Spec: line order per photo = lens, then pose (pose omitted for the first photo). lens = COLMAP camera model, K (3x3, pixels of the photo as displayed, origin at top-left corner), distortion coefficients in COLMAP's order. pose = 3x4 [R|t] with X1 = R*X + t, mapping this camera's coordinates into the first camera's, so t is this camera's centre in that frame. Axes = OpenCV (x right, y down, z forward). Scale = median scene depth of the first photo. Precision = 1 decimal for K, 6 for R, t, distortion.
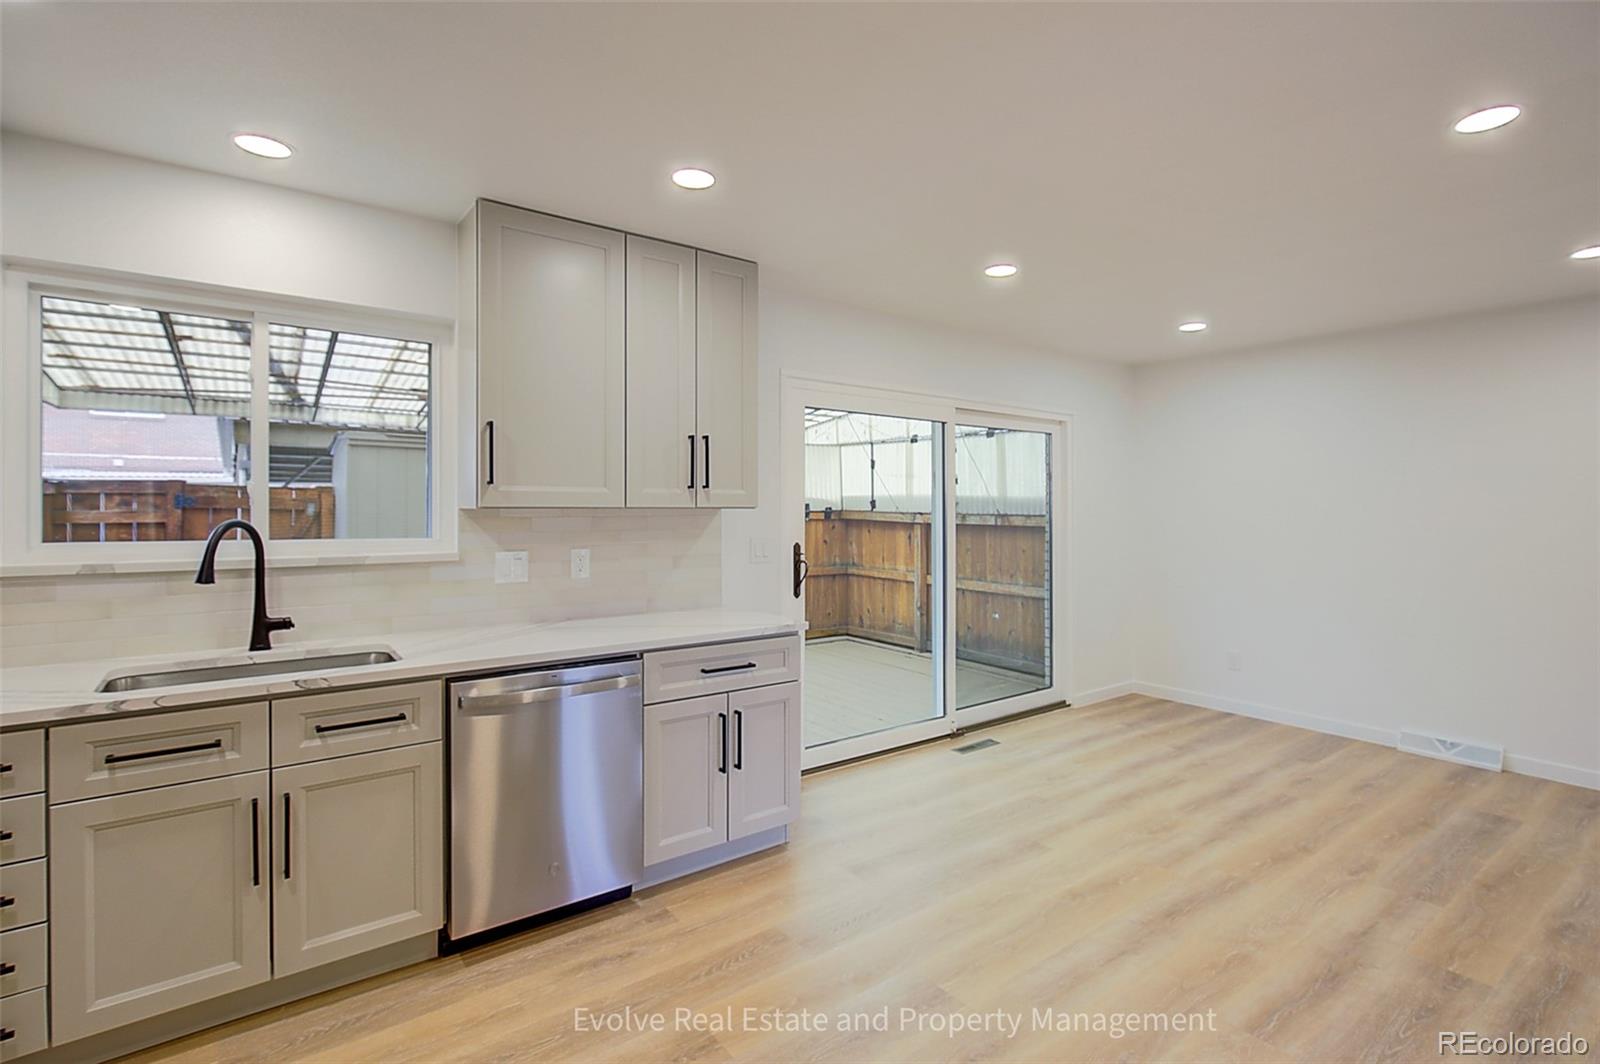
lens RADIAL K [[759.6, 0, 850.9], [0, 759.6, 519.0], [0, 0, 1]] dist [-0.008553, 0.001843]
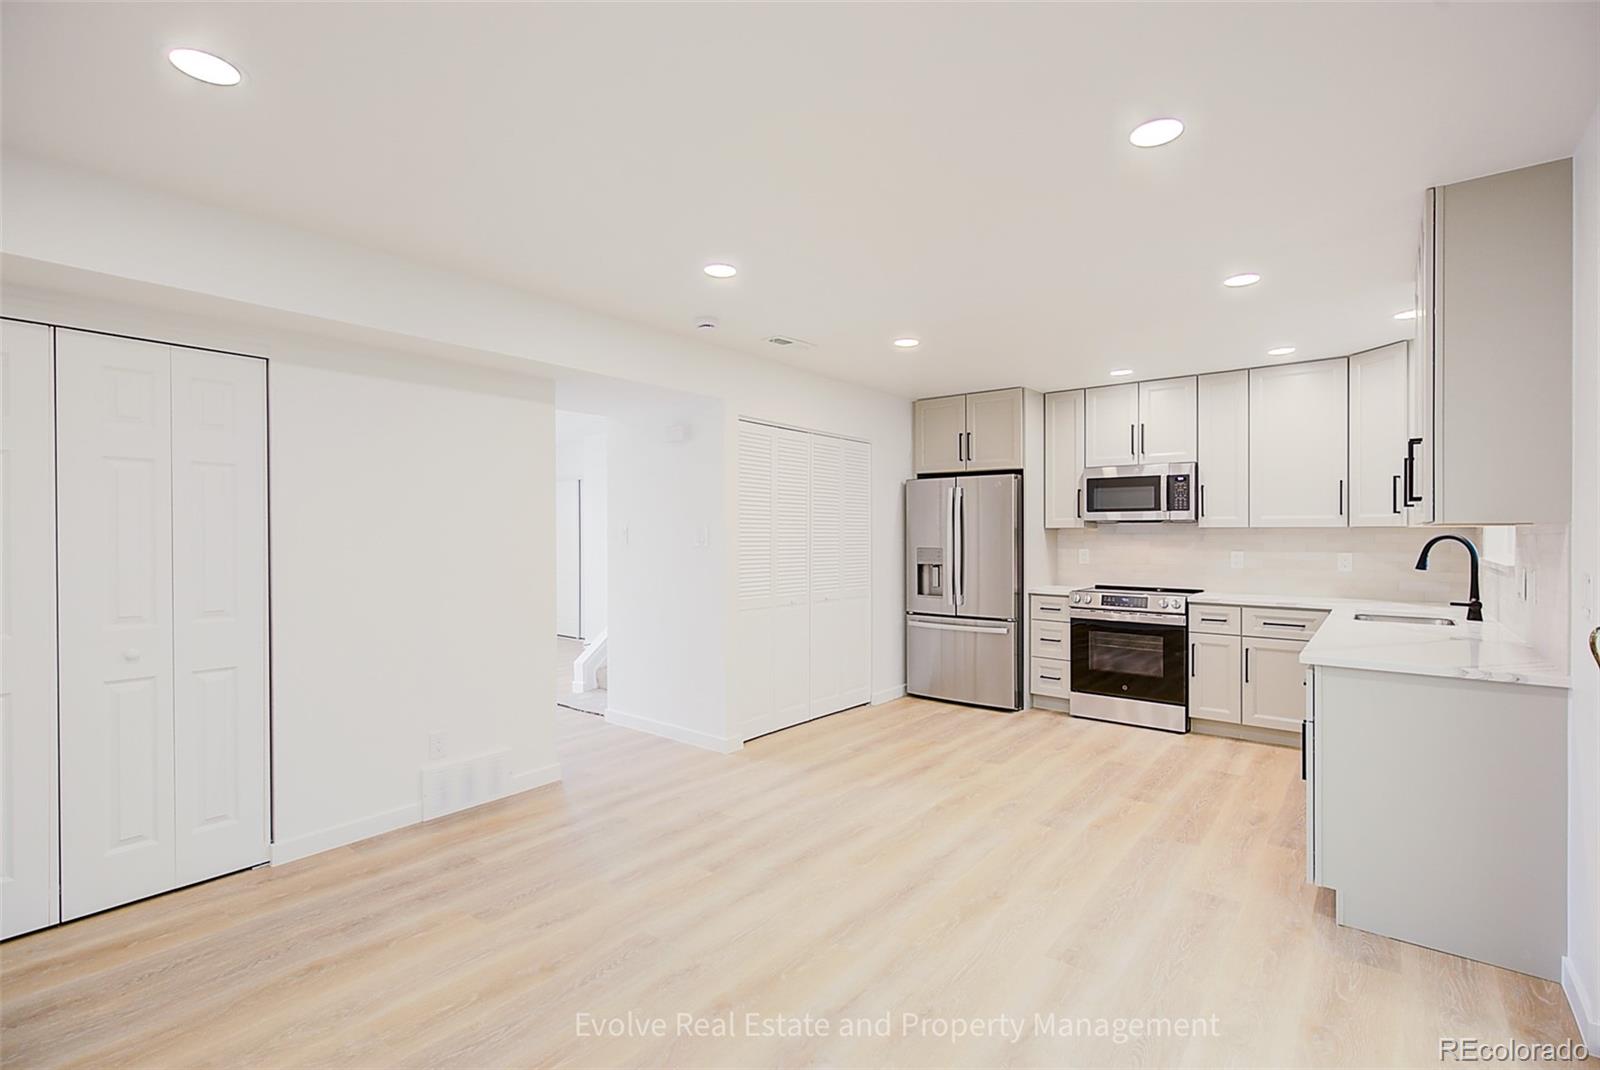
lens RADIAL K [[733.3, 0, 802.4], [0, 733.3, 533.9], [0, 0, 1]] dist [0.001854, -0.000916]
pose [[-0.975335, -0.005421, -0.220664, 0.525695], [-0.008947, 0.999848, 0.014984, -0.006730], [0.220549, 0.016588, -0.975235, 1.291207]]
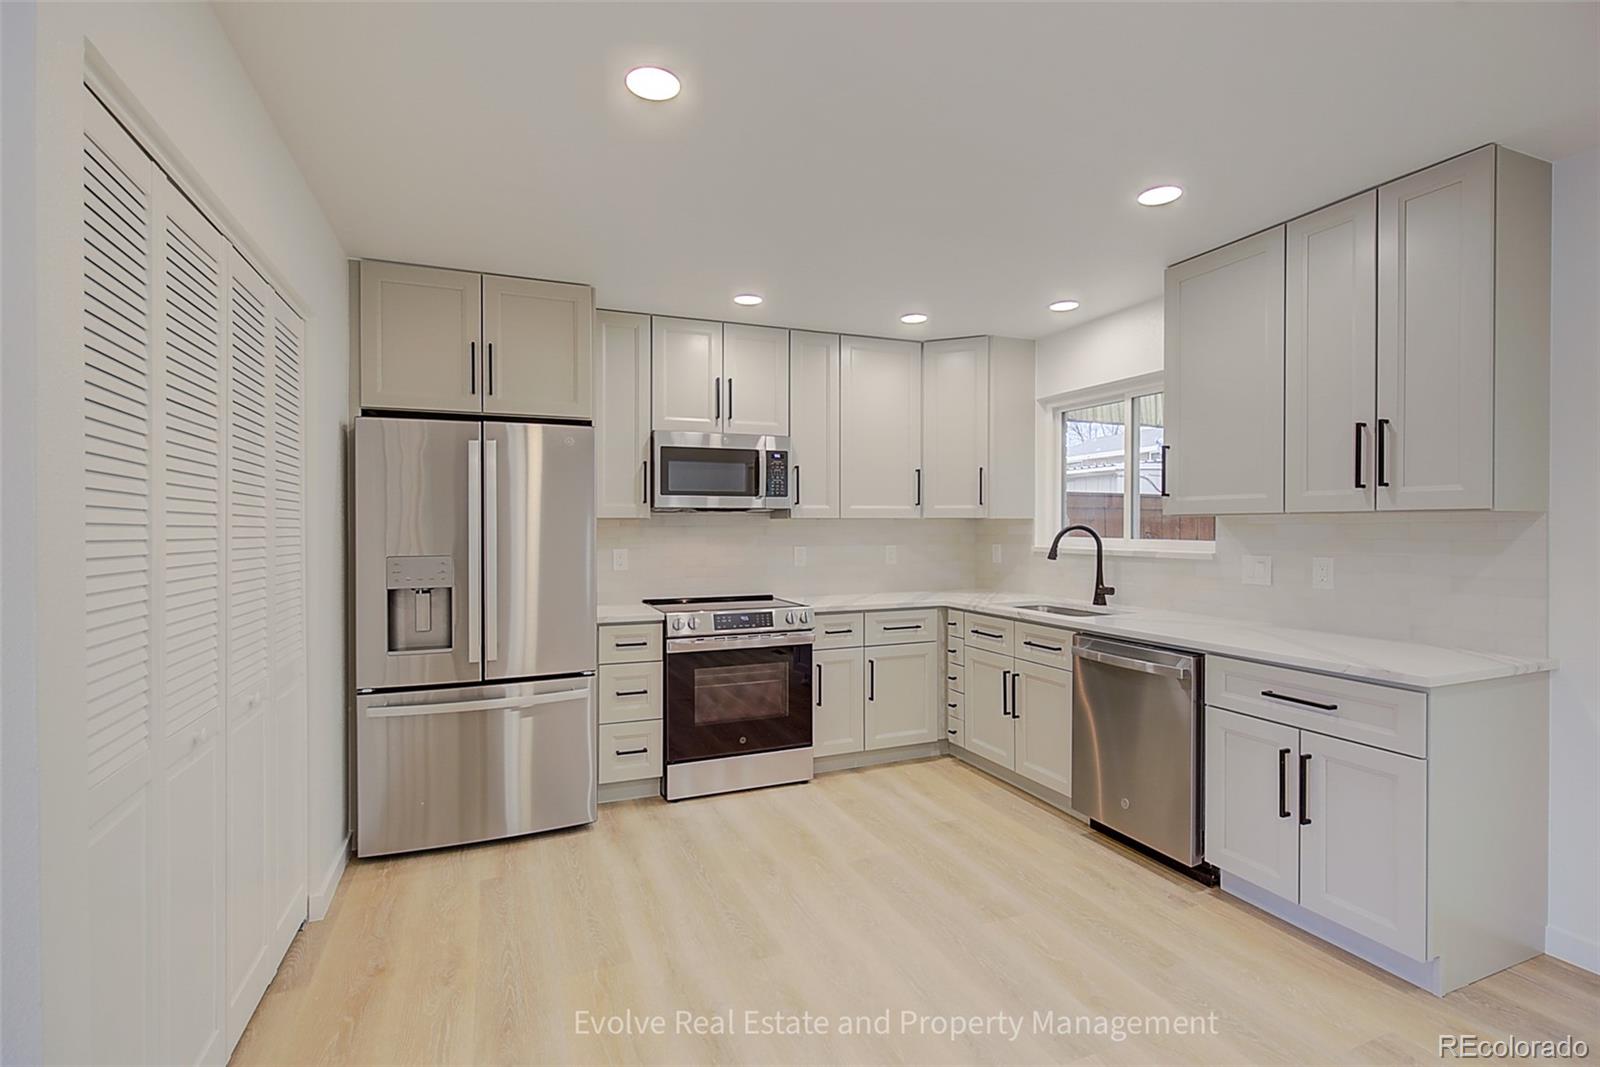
lens RADIAL K [[733.3, 0, 797.6], [0, 733.3, 536.3], [0, 0, 1]] dist [0.001854, -0.000916]
pose [[-0.280718, 0.007792, -0.959759, 0.554958], [-0.011592, 0.999867, 0.011508, 0.008184], [0.959720, 0.014356, -0.280590, 0.491297]]
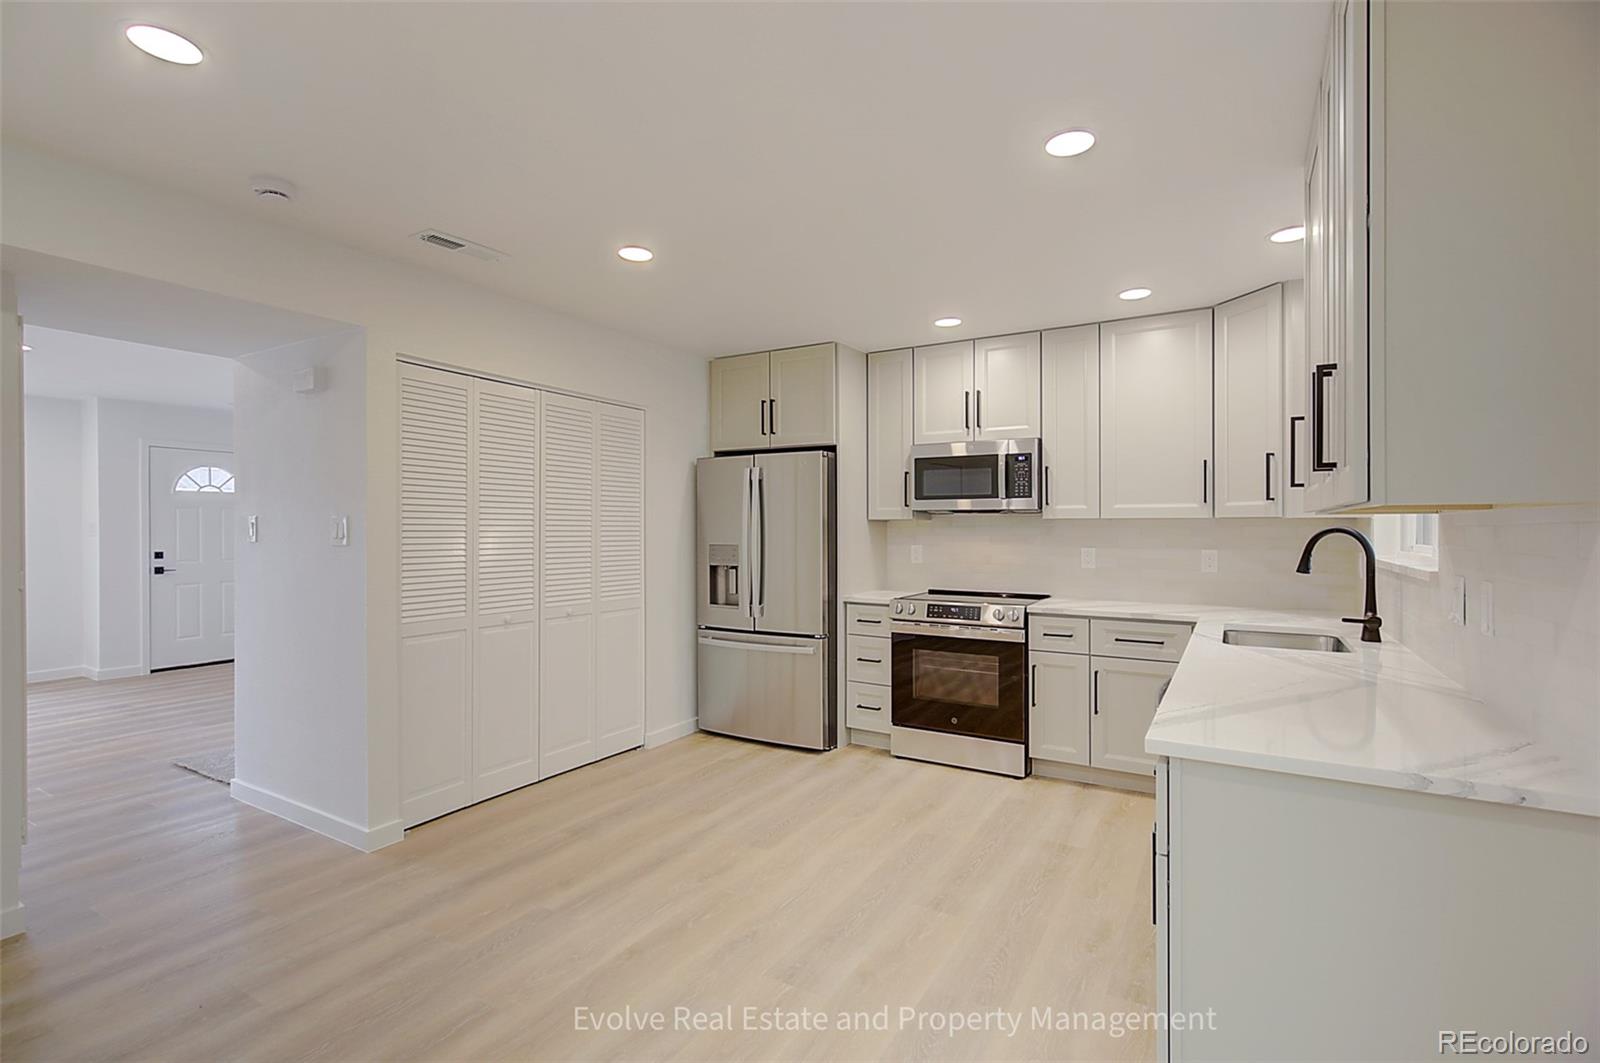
lens RADIAL K [[733.3, 0, 802.9], [0, 733.3, 528.4], [0, 0, 1]] dist [0.001854, -0.000916]
pose [[-0.936104, -0.005447, -0.351682, 0.245879], [-0.010774, 0.999855, 0.013194, -0.001596], [0.351559, 0.016140, -0.936026, 1.041471]]
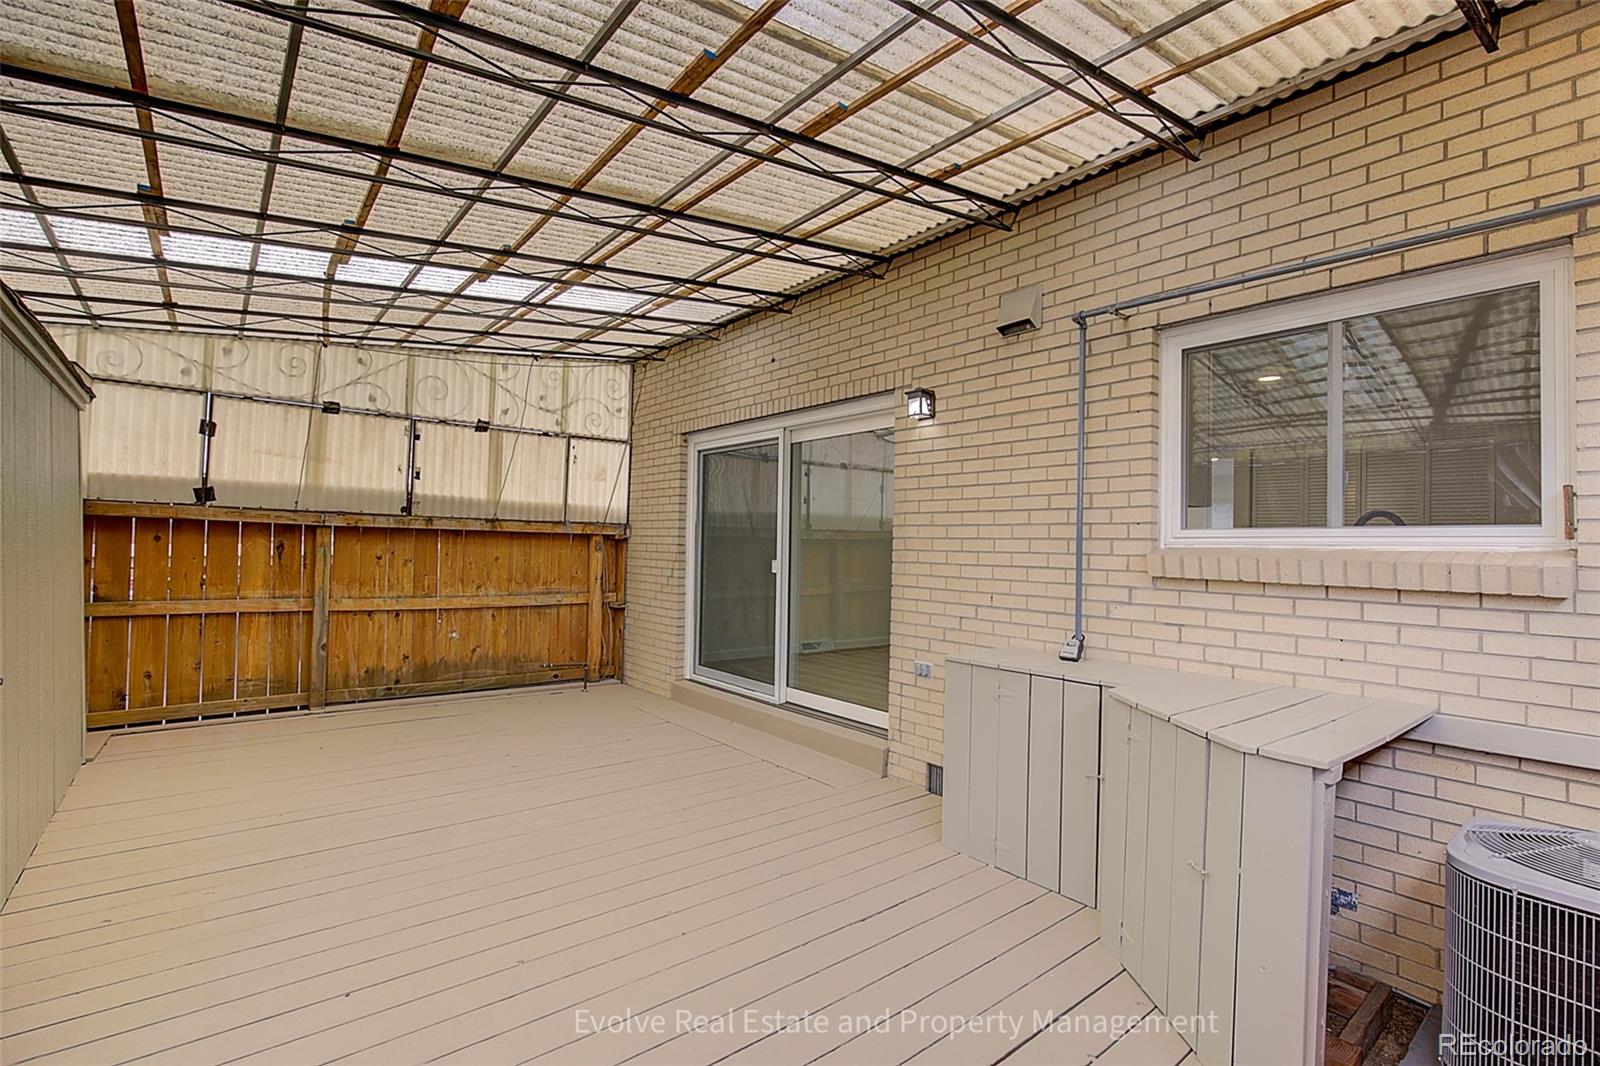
lens RADIAL K [[733.3, 0, 764.3], [0, 733.3, 534.2], [0, 0, 1]] dist [0.001854, -0.000916]
pose [[0.022548, 0.009946, 0.999696, -1.173395], [-0.009396, 0.999908, -0.009736, 0.031418], [-0.999702, -0.009174, 0.022640, 1.153978]]
